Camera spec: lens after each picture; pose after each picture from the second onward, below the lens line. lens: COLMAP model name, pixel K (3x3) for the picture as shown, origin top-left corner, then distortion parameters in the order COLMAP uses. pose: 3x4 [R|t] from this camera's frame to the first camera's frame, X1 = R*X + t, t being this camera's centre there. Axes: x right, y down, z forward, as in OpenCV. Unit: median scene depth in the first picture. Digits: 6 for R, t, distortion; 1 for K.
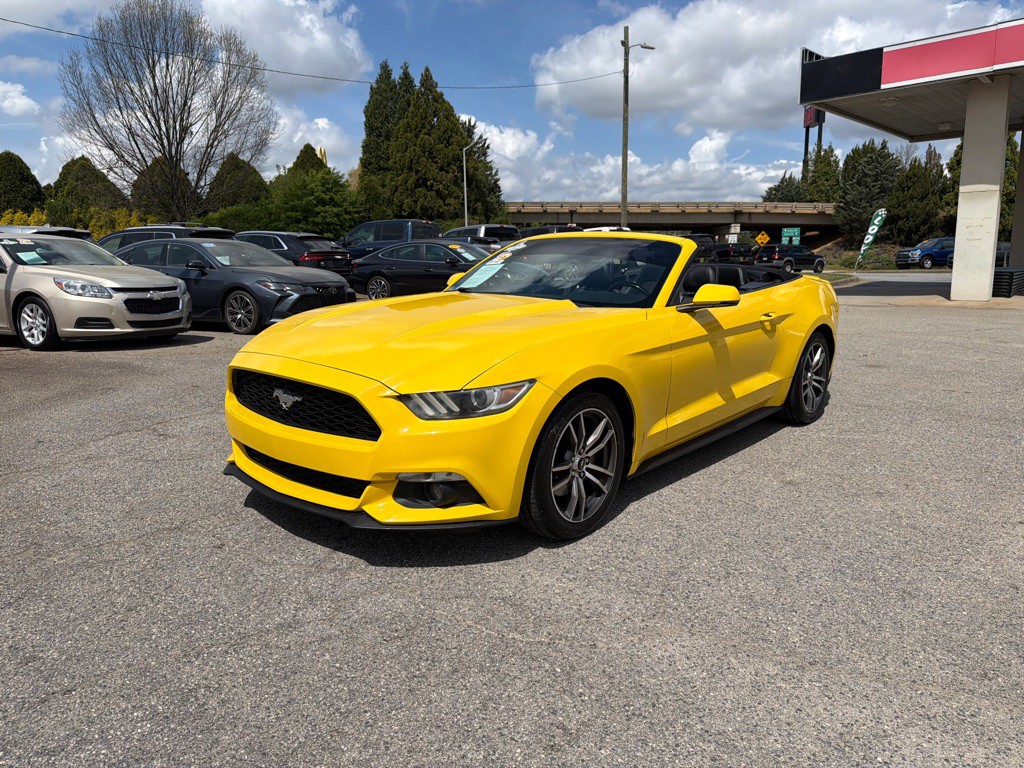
lens RADIAL K [[731.7, 0, 518.7], [0, 731.7, 387.3], [0, 0, 1]] dist [0.003483, -0.005978]
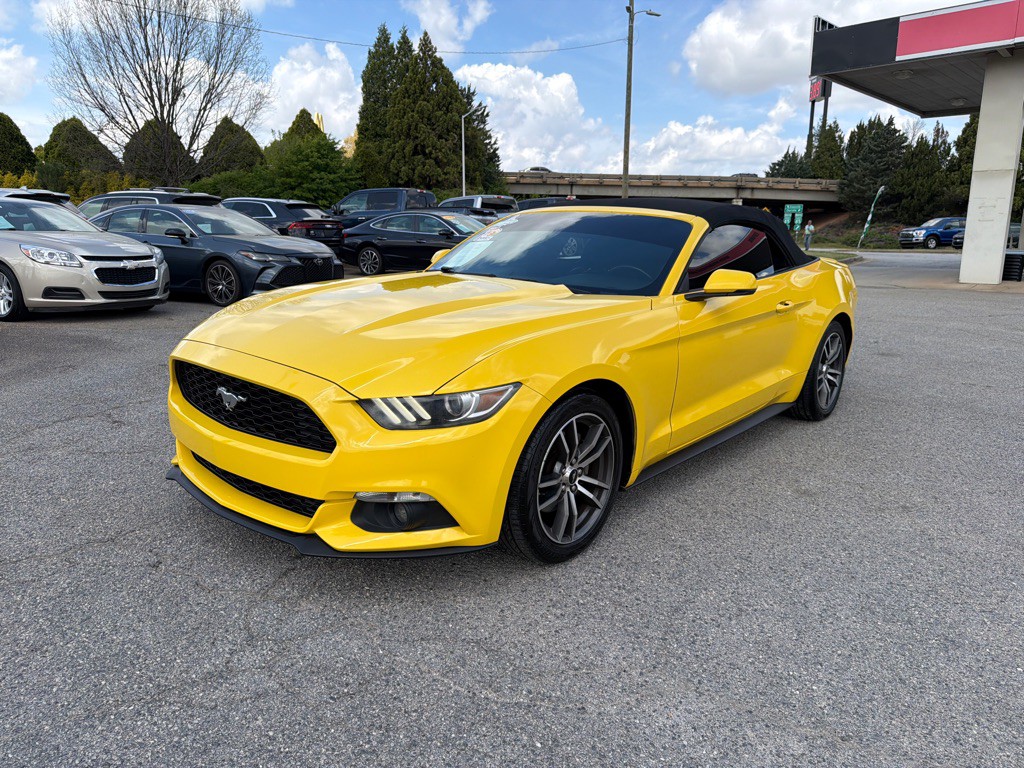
lens RADIAL K [[740.2, 0, 516.7], [0, 740.2, 386.7], [0, 0, 1]] dist [-0.004298, -0.002060]
pose [[0.999834, 0.017863, 0.003701, 0.012142], [-0.017979, 0.999259, 0.034035, -0.027892], [-0.003090, -0.034096, 0.999414, 0.114221]]
